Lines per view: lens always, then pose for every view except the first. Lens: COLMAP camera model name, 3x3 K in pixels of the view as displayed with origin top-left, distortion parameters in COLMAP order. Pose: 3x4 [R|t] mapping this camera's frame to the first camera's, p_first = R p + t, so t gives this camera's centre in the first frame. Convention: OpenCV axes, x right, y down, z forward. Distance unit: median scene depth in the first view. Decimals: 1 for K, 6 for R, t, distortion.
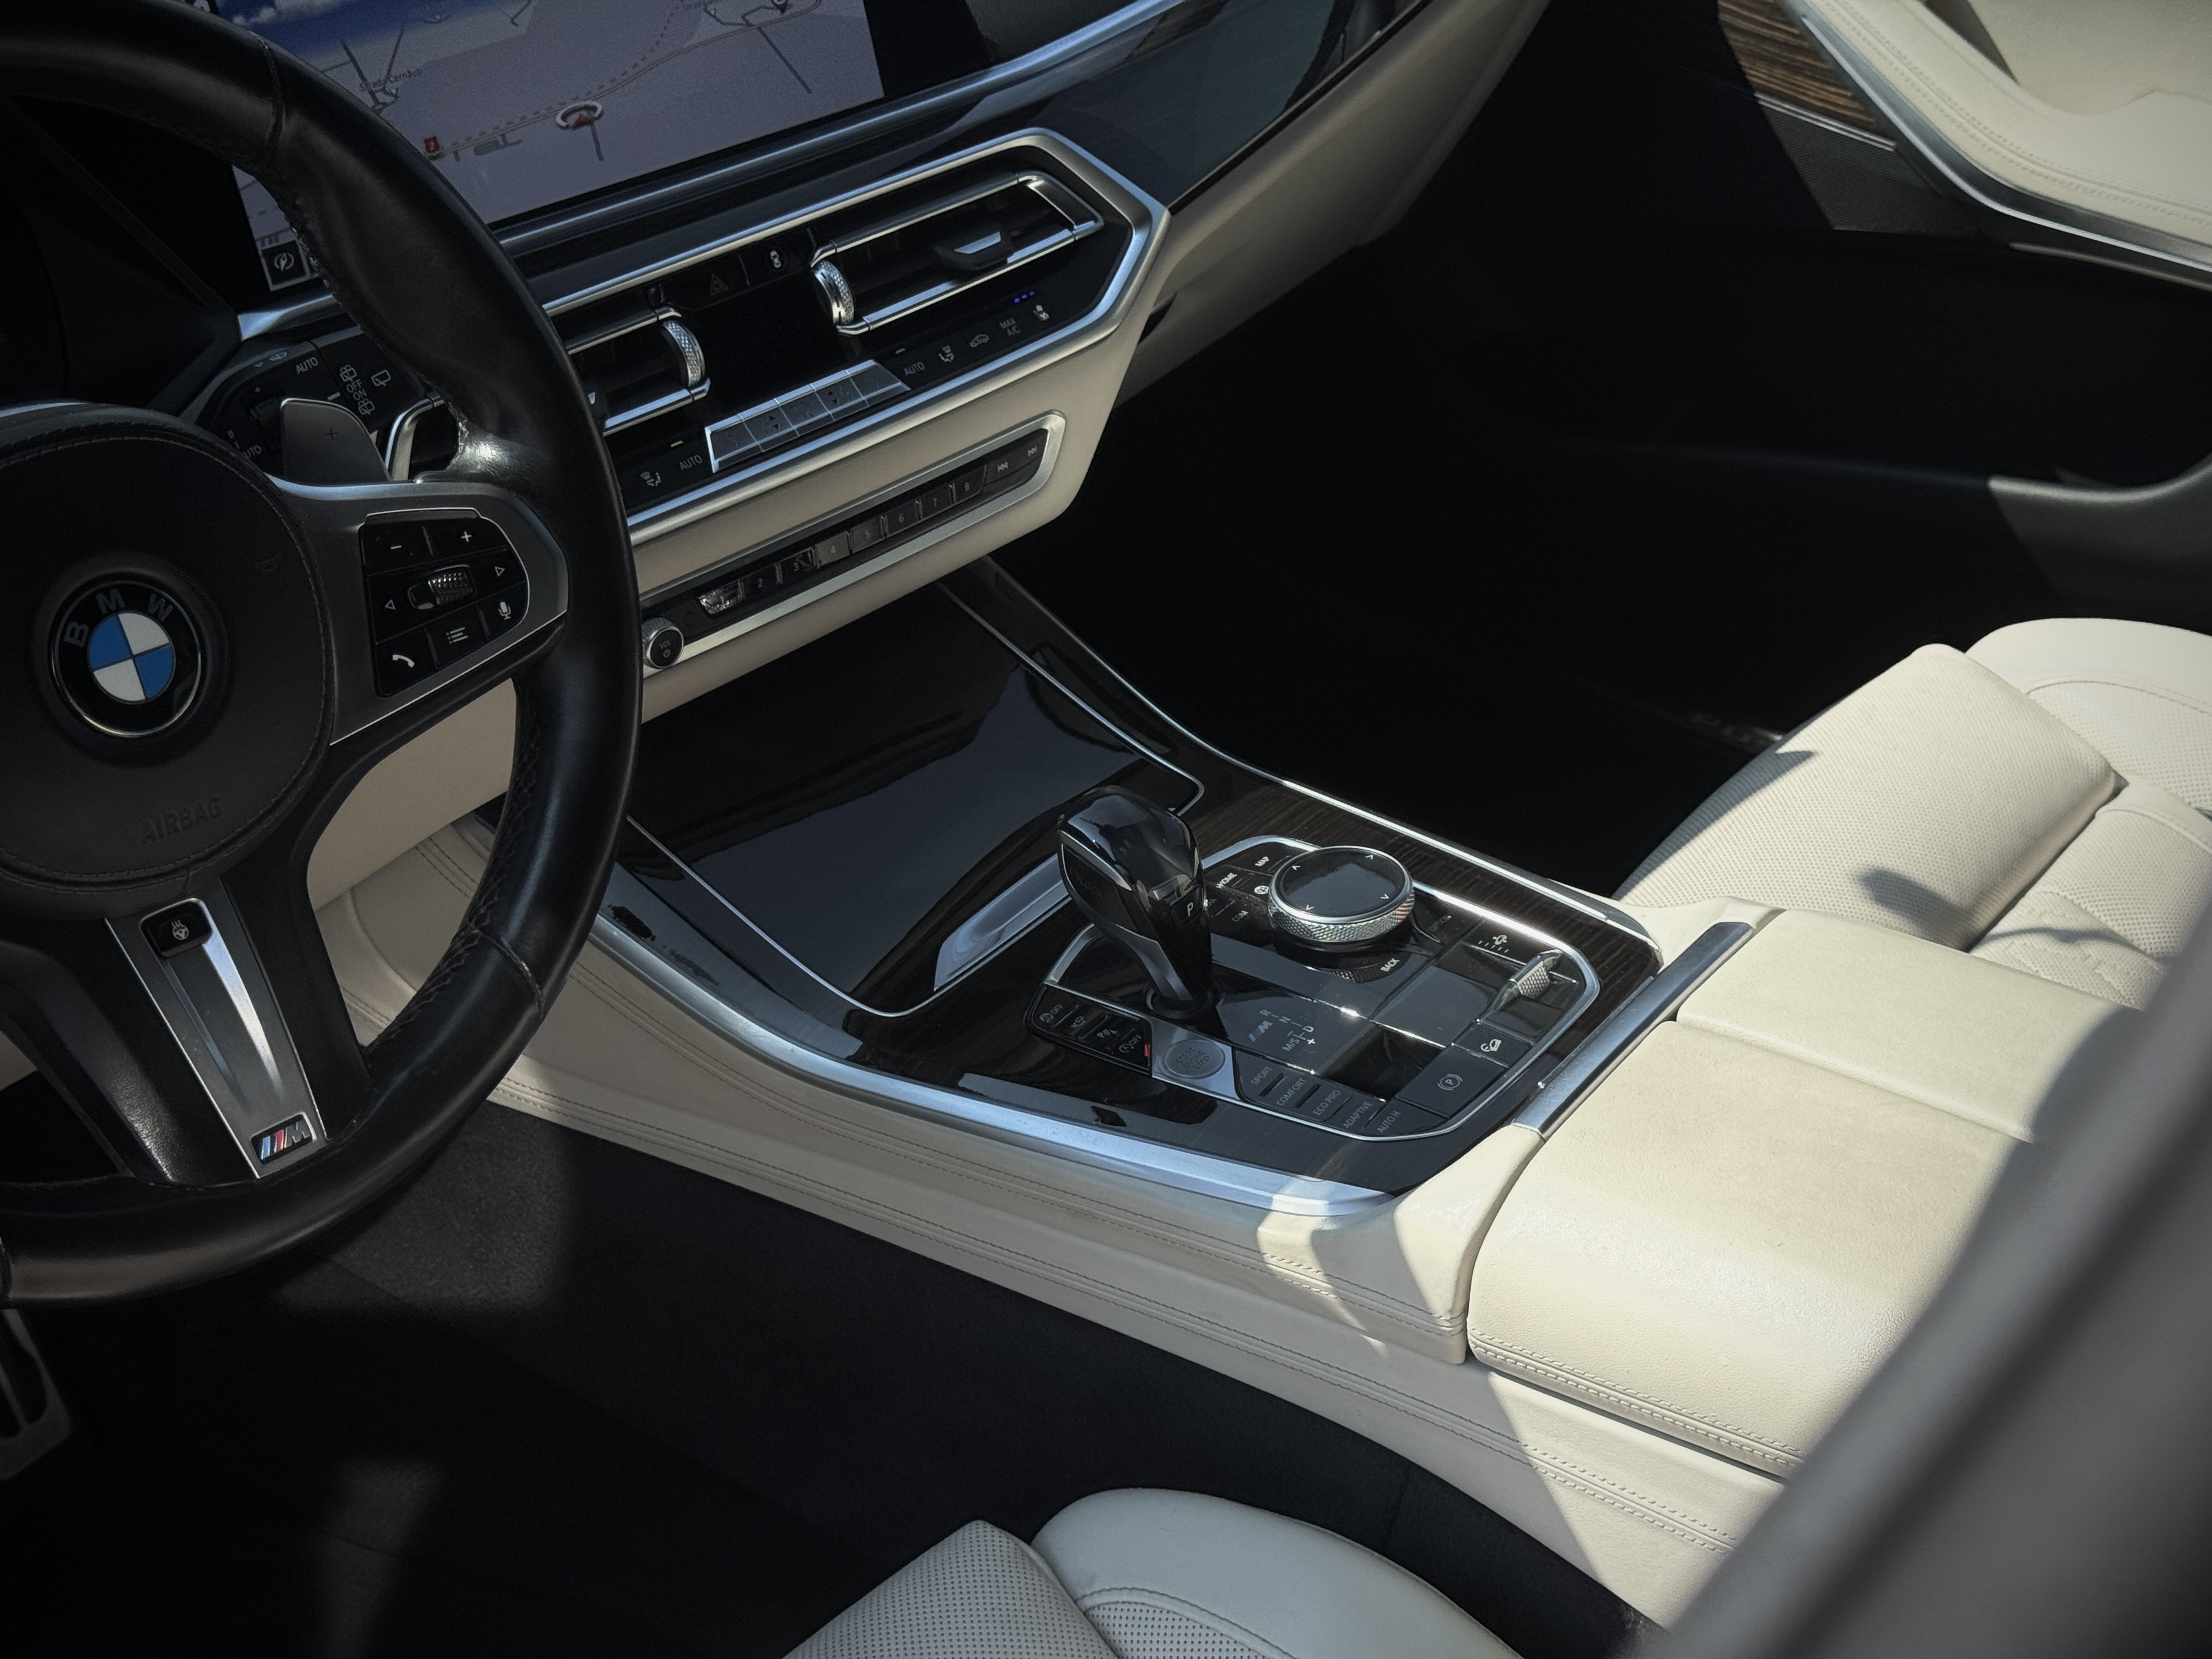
lens RADIAL K [[3674.8, 0, 1106.0], [0, 3674.8, 829.5], [0, 0, 1]] dist [0.193247, -0.036078]
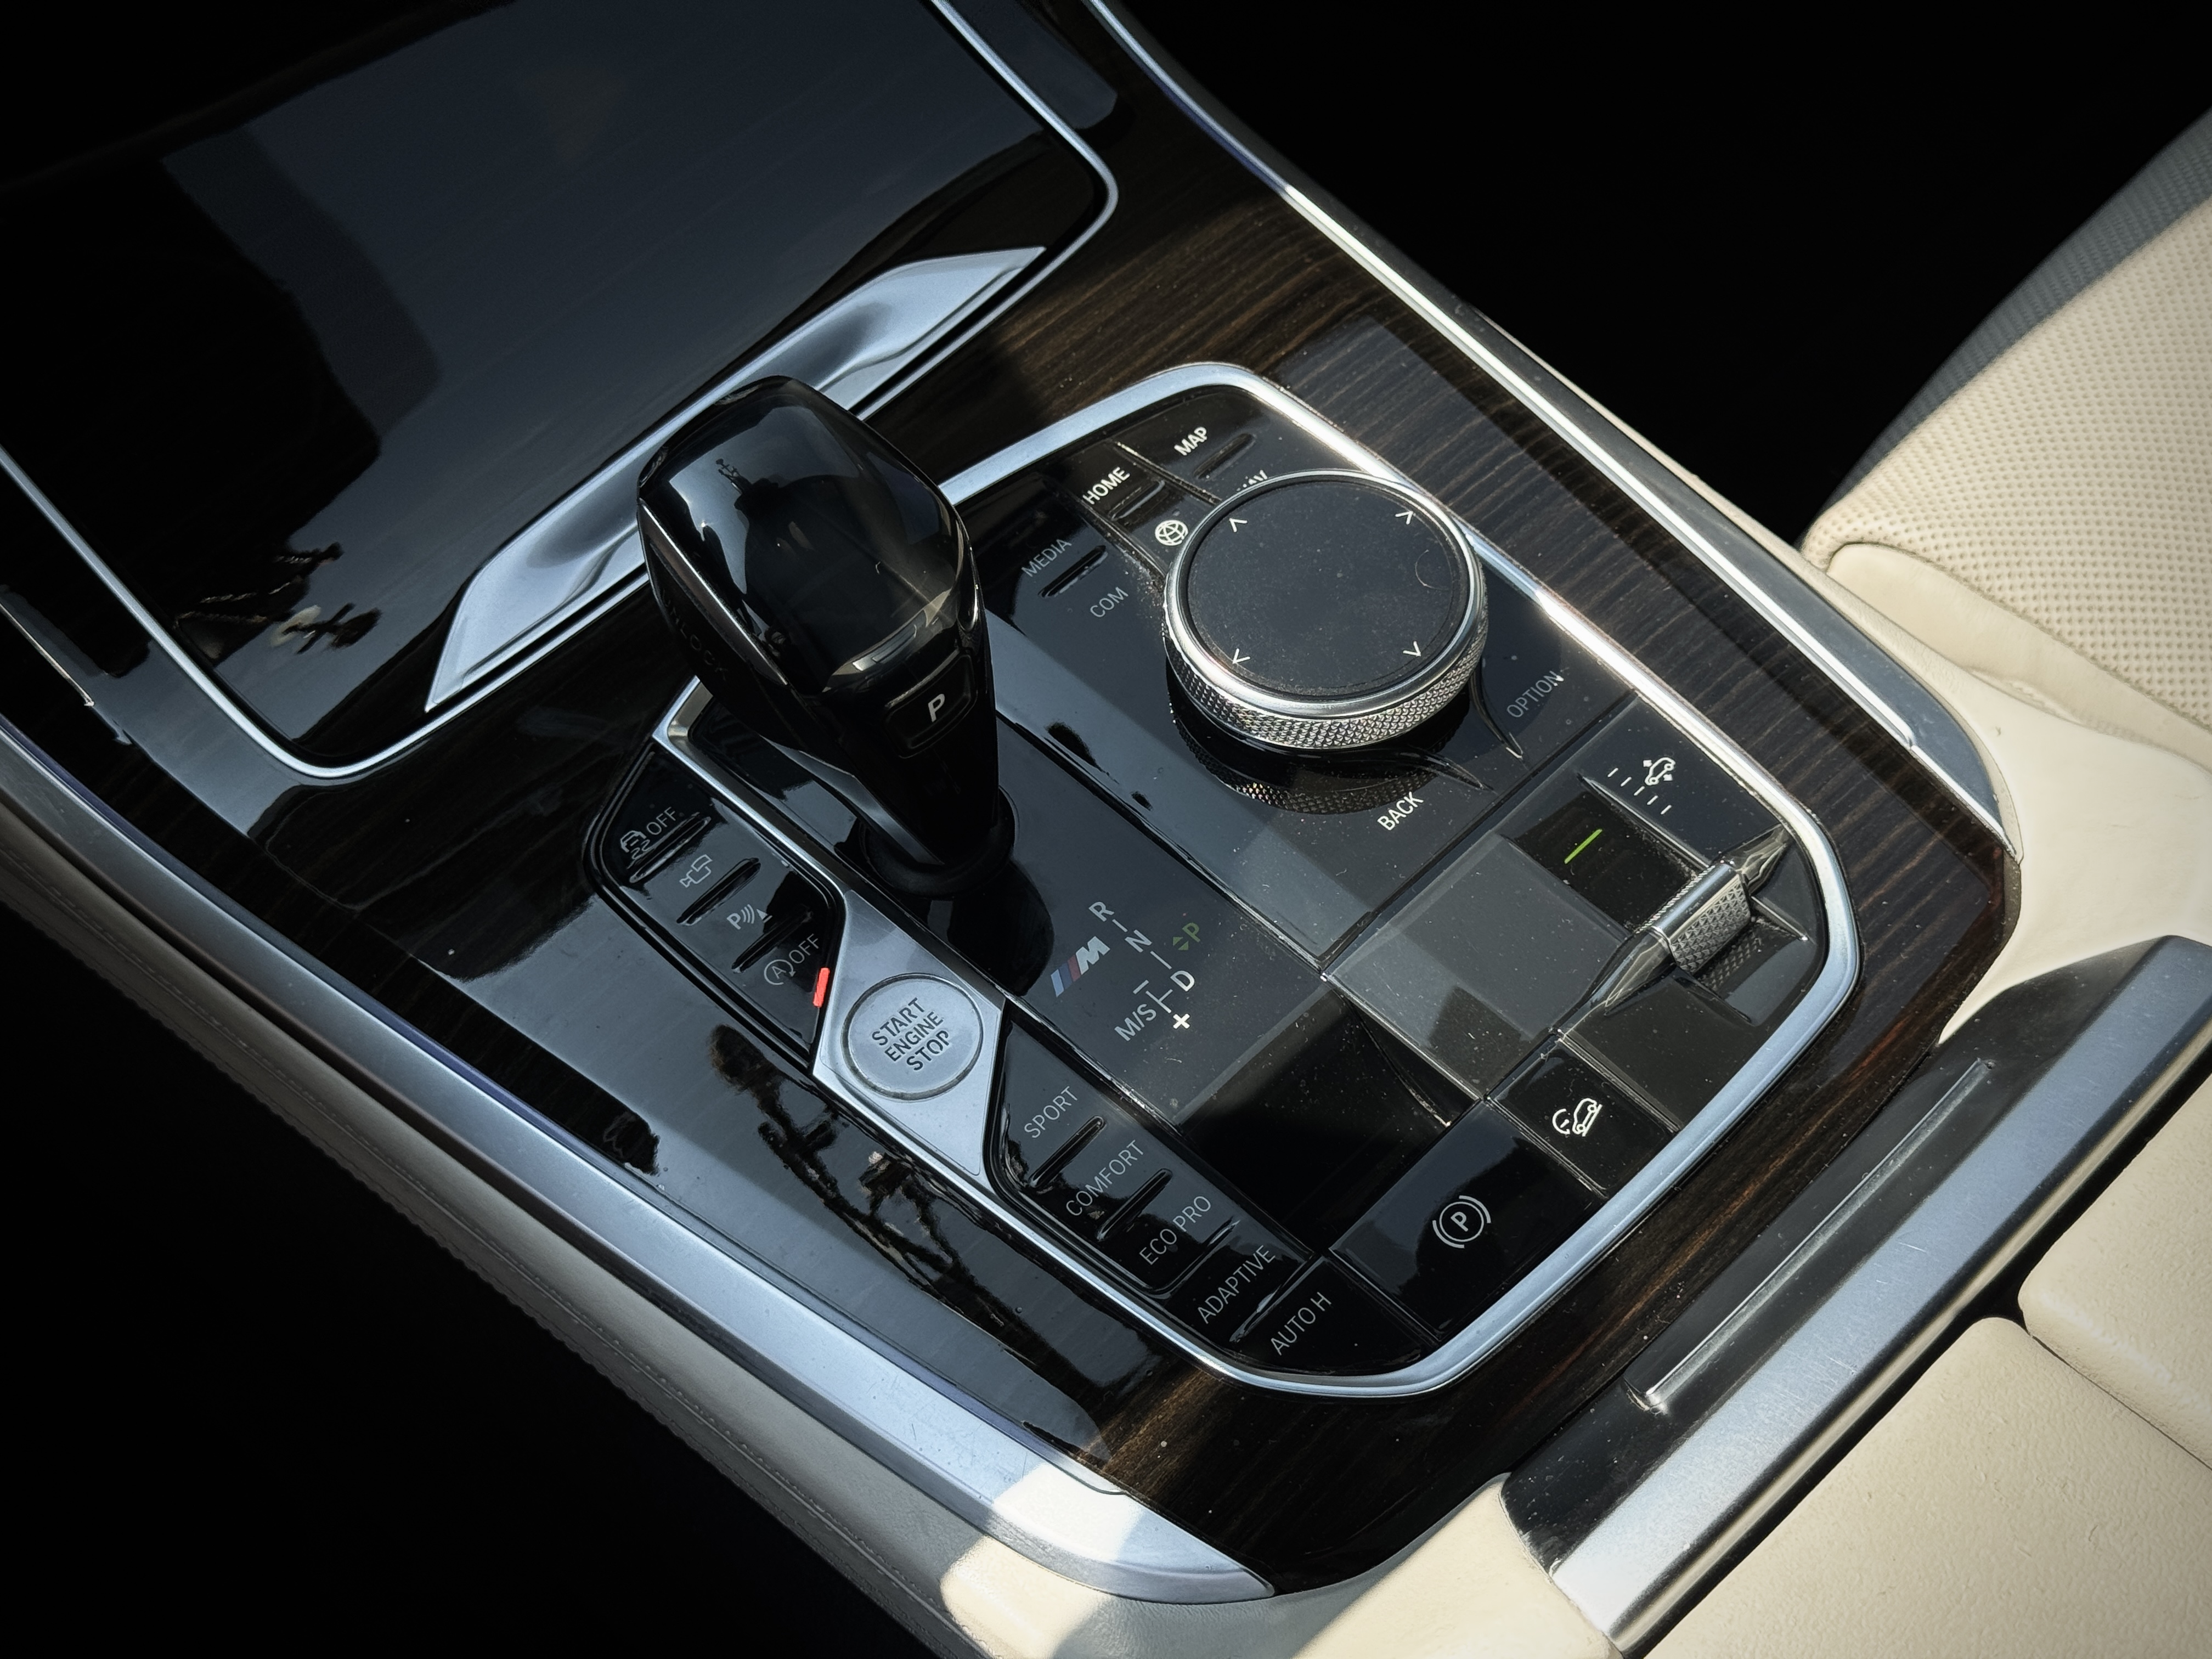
lens RADIAL K [[3674.8, 0, 1106.0], [0, 3674.8, 829.5], [0, 0, 1]] dist [0.193247, -0.036078]
pose [[0.991086, 0.112371, -0.071567, 0.075606], [-0.074991, 0.914546, 0.397470, -0.139063], [0.110116, -0.388560, 0.914820, 0.598642]]
